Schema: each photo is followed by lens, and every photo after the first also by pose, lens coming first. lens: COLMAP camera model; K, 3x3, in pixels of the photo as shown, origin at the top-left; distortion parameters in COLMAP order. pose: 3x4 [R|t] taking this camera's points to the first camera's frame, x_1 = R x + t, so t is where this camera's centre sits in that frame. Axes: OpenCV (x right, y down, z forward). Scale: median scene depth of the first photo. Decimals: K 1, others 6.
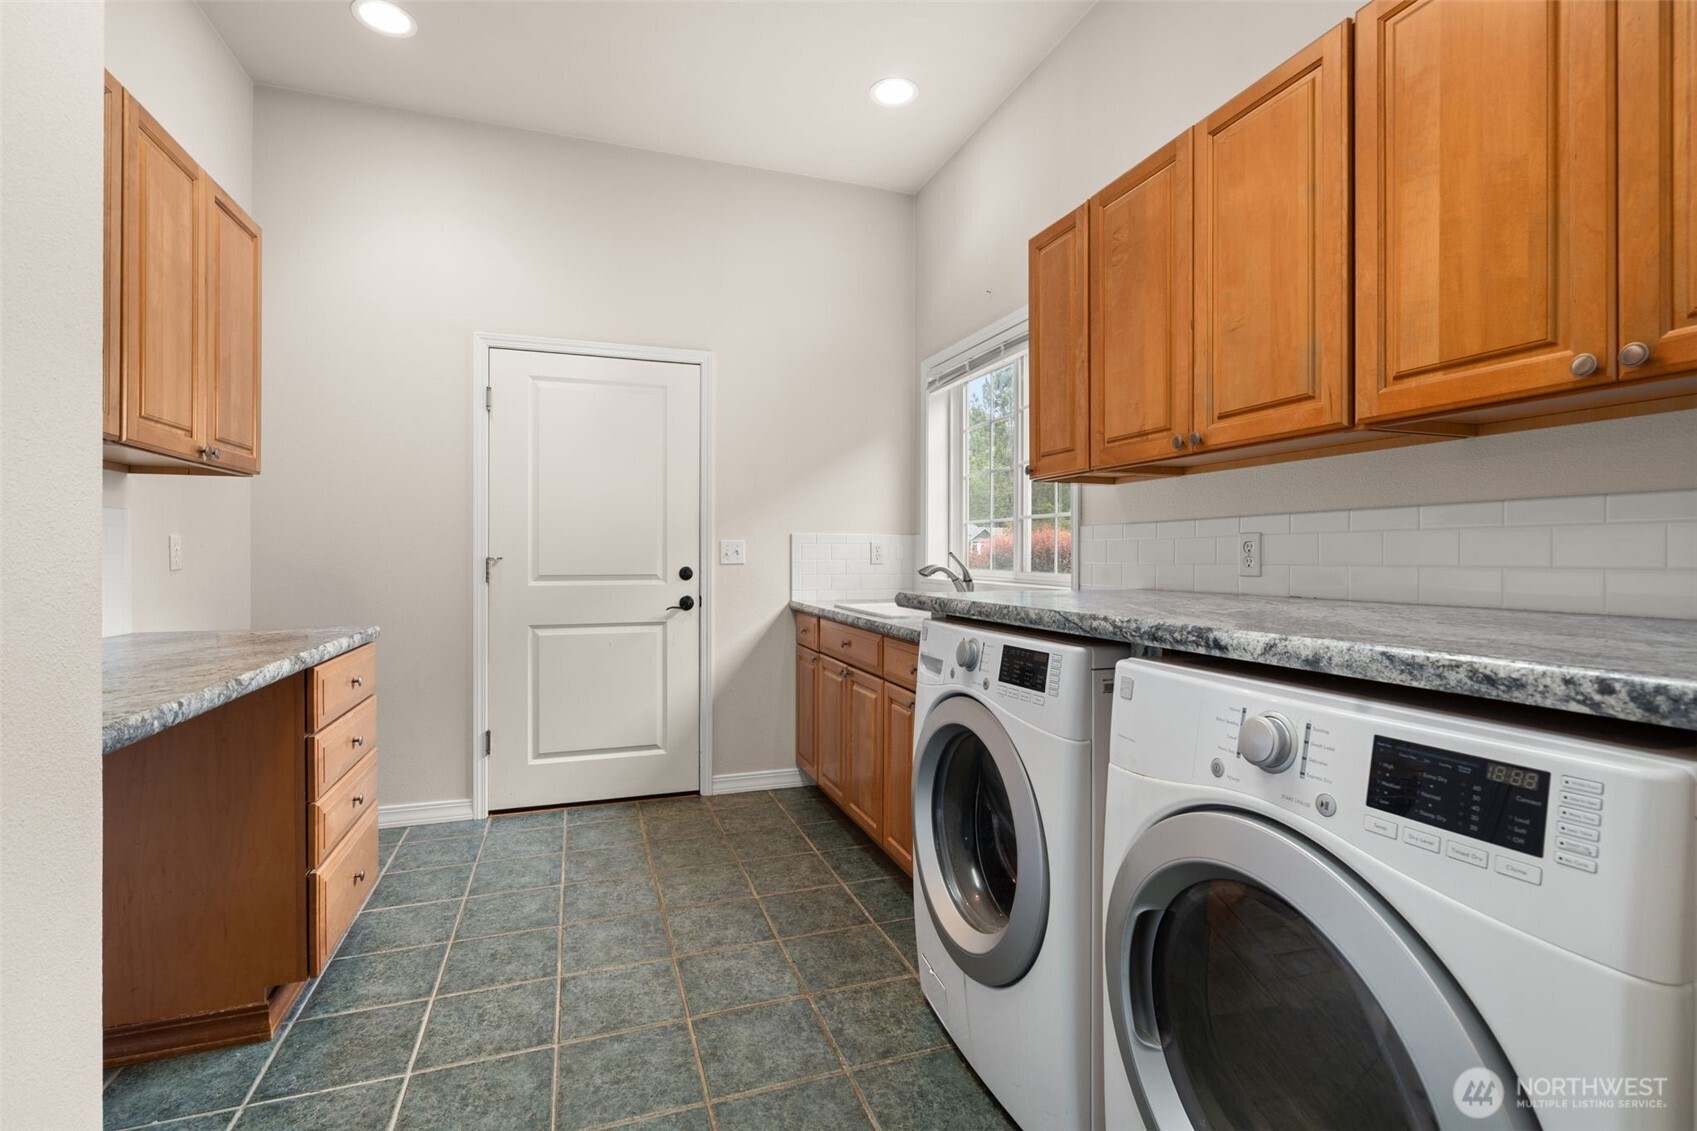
lens RADIAL K [[777.9, 0, 847.3], [0, 777.9, 555.3], [0, 0, 1]] dist [-0.004660, 0.000223]
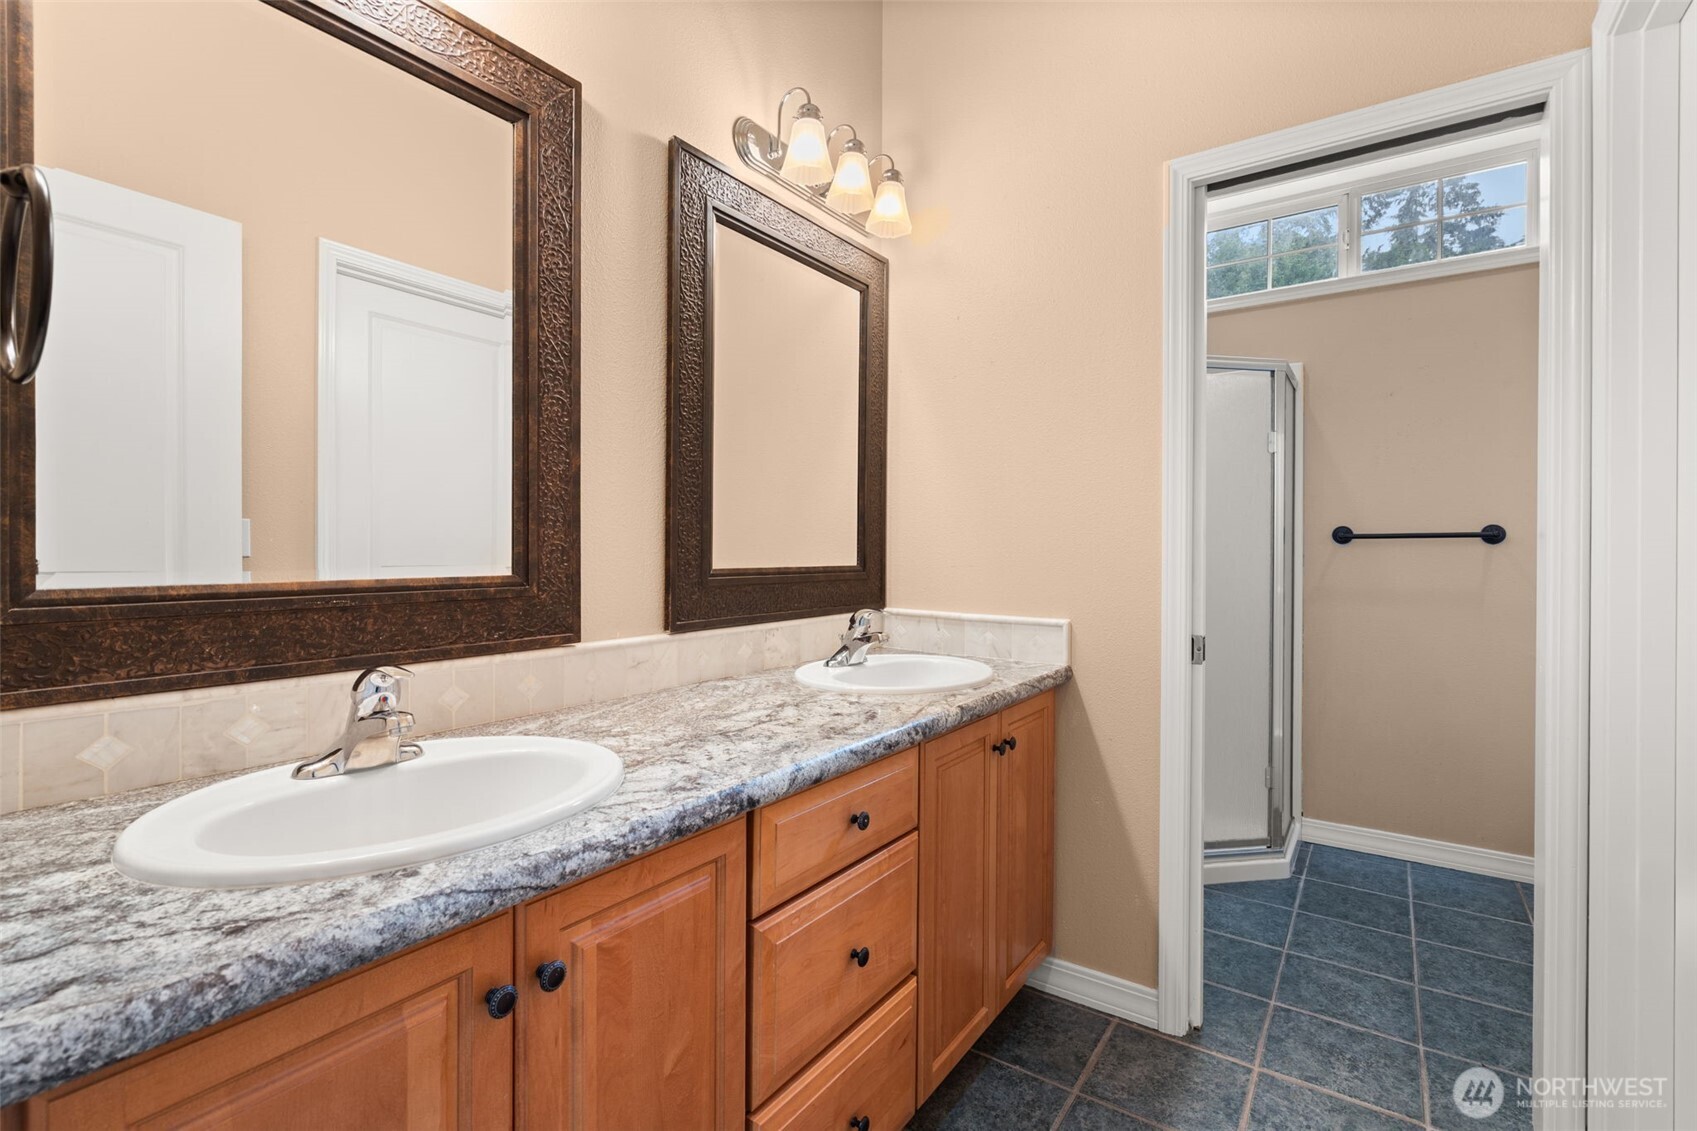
lens RADIAL K [[777.9, 0, 849.1], [0, 777.9, 556.0], [0, 0, 1]] dist [-0.004660, 0.000223]
pose [[-0.564108, -0.008752, 0.825655, -0.304576], [0.001756, 0.999929, 0.011799, -0.163319], [-0.825699, 0.008106, -0.564052, 1.238058]]
